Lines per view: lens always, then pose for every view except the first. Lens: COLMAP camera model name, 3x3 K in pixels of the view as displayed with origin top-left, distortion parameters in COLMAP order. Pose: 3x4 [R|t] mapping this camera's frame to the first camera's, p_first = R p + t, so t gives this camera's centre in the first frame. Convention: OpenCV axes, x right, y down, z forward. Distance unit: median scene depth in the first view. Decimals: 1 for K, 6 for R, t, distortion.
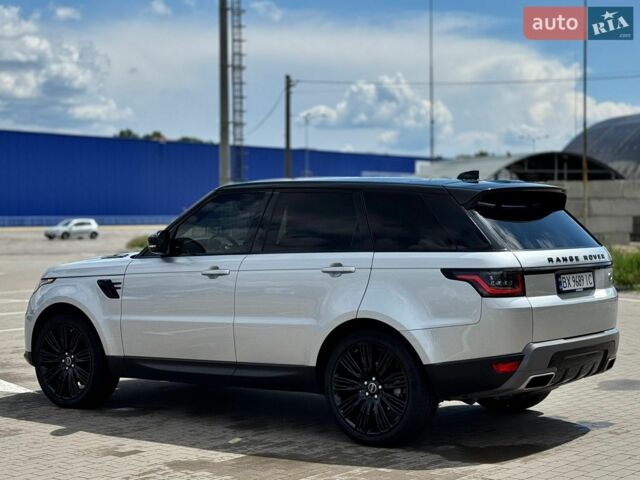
lens RADIAL K [[1114.9, 0, 320.0], [0, 1114.9, 240.0], [0, 0, 1]] dist [0.138281, -0.047277]
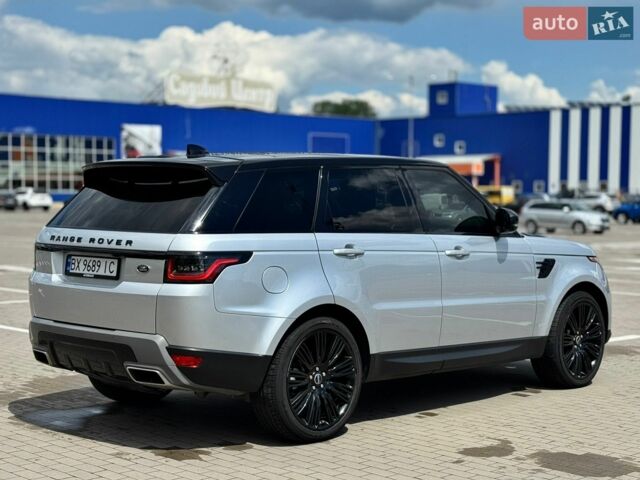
lens RADIAL K [[994.6, 0, 320.0], [0, 994.6, 240.0], [0, 0, 1]] dist [0.123104, -0.017930]
pose [[-0.072799, 0.048405, -0.996171, 1.049858], [-0.025531, 0.998404, 0.050380, -0.030123], [0.997020, 0.029101, -0.071447, 1.282889]]
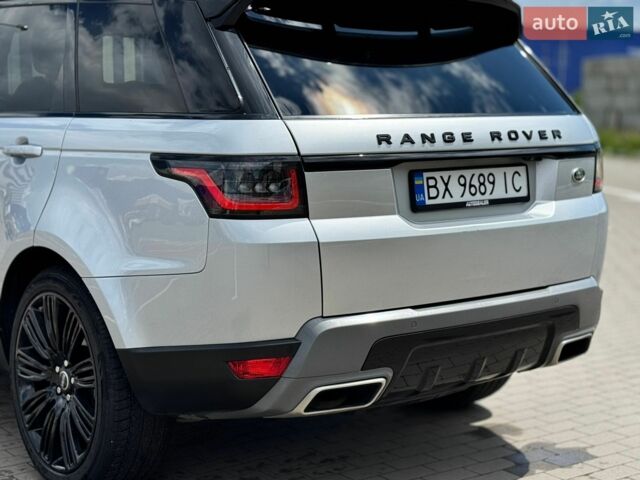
lens RADIAL K [[1189.7, 0, 320.0], [0, 1189.7, 240.0], [0, 0, 1]] dist [-0.022372, -0.138693]
pose [[0.975351, 0.038363, -0.217297, 0.285249], [-0.014312, 0.993696, 0.111193, 0.004821], [0.220192, -0.105343, 0.969752, 0.509586]]
